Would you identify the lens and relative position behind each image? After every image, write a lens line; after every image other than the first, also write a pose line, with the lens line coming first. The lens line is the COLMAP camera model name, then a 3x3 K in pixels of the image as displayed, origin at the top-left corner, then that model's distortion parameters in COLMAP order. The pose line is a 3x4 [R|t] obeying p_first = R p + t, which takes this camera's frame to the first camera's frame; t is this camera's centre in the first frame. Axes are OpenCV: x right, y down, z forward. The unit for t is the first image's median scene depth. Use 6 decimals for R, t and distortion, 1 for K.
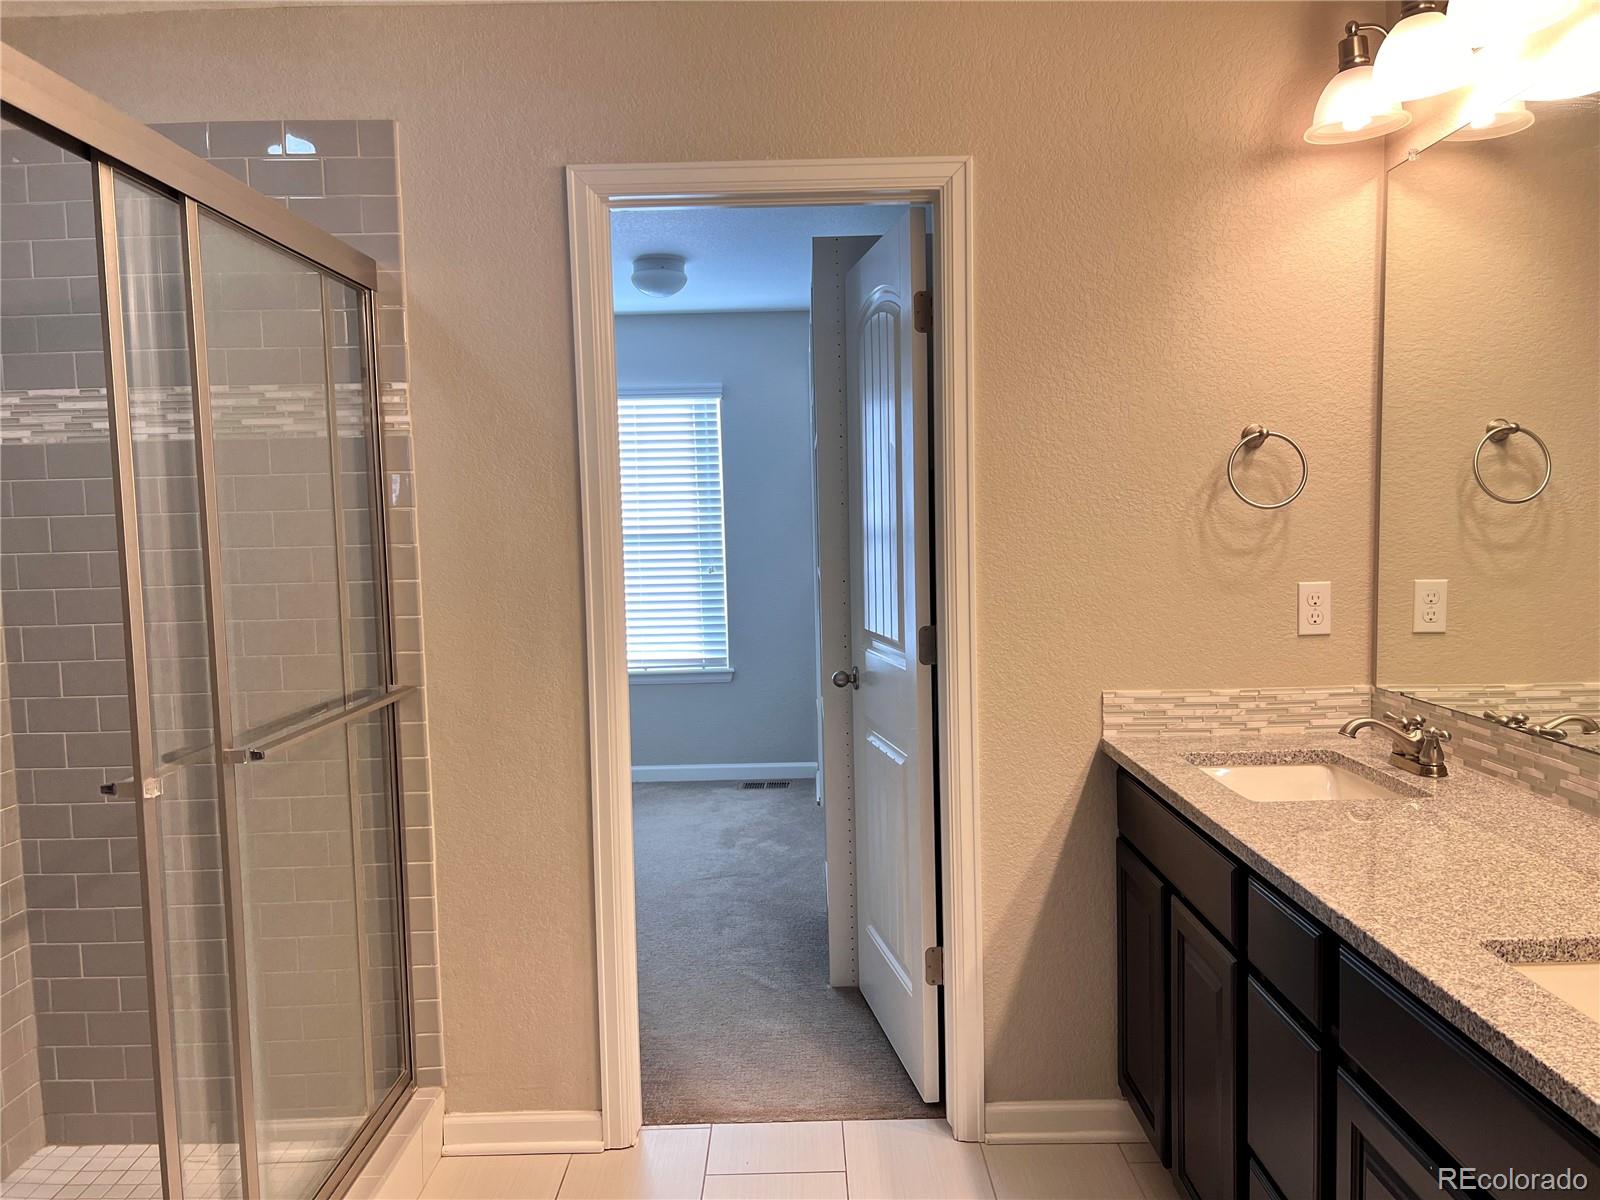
lens RADIAL K [[1208.6, 0, 809.4], [0, 1208.6, 605.9], [0, 0, 1]] dist [0.080509, -0.003352]
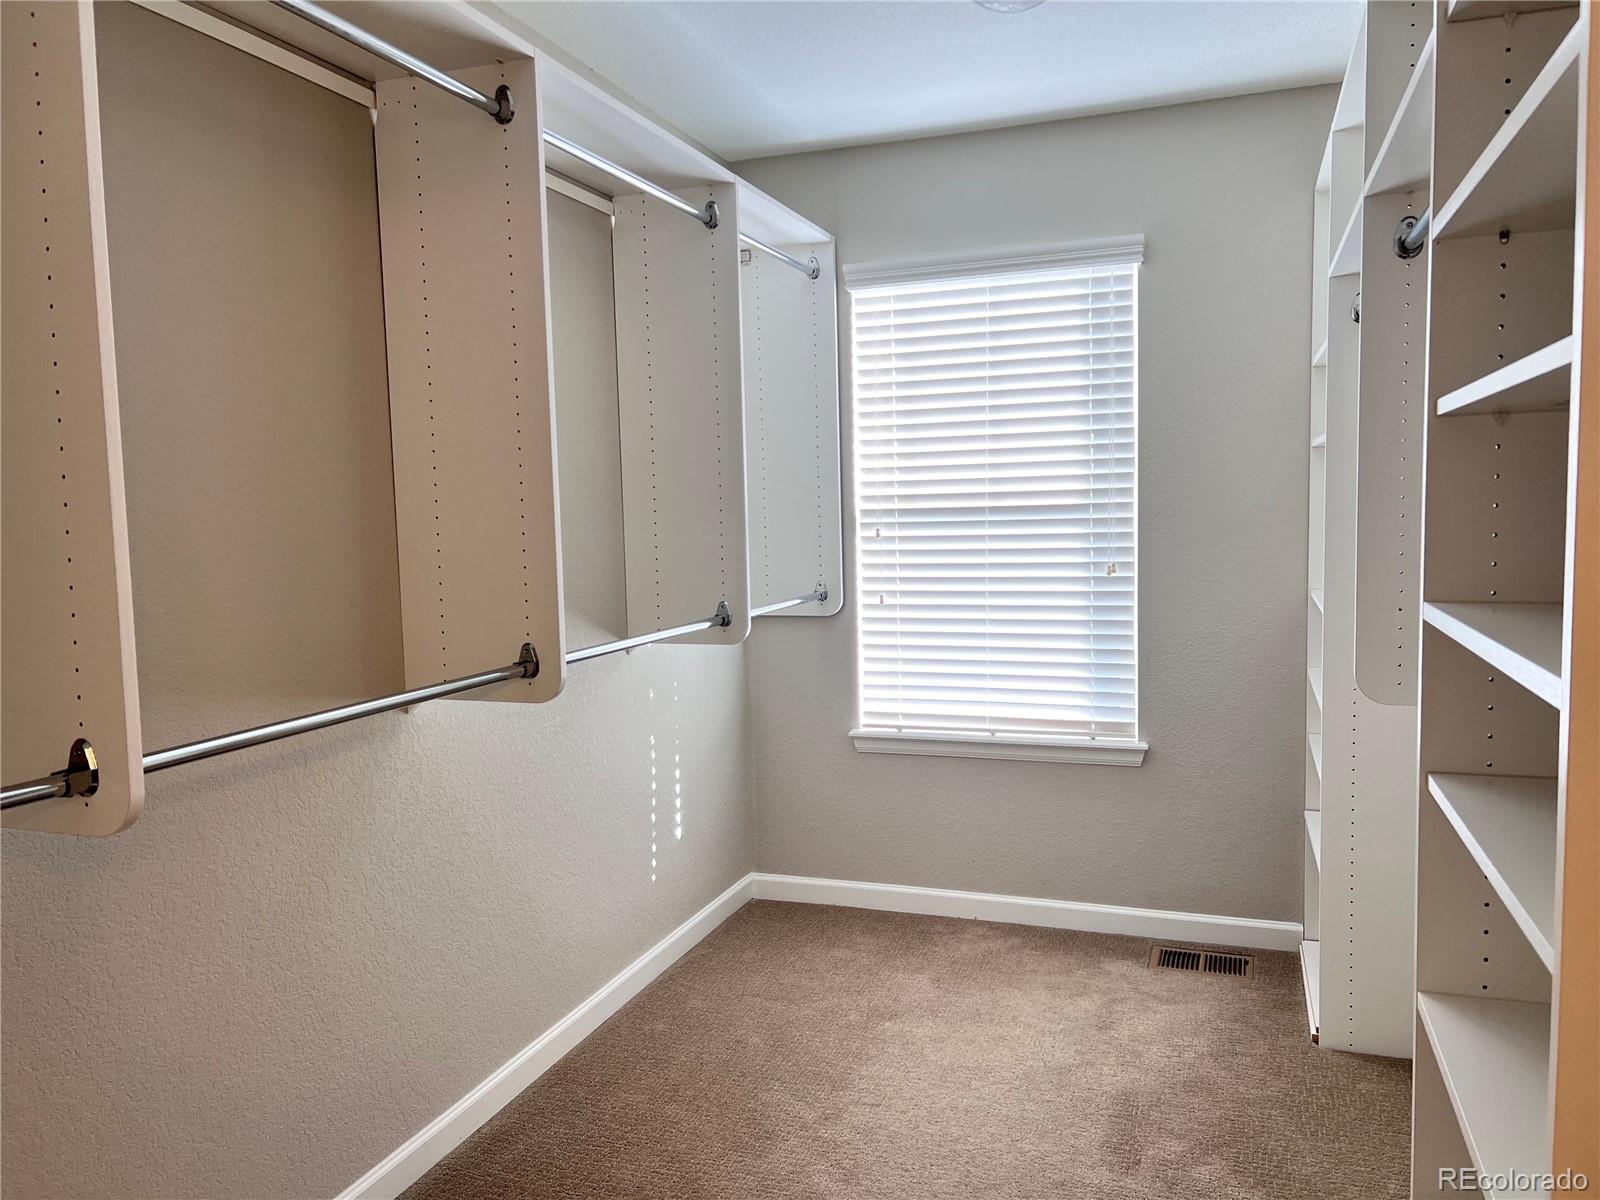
lens RADIAL K [[1208.6, 0, 809.4], [0, 1208.6, 605.9], [0, 0, 1]] dist [0.080509, -0.003352]
pose [[0.942689, 0.033318, -0.332006, -0.024422], [-0.021778, 0.999024, 0.038420, -0.031451], [0.332962, -0.028988, 0.942495, 0.411832]]
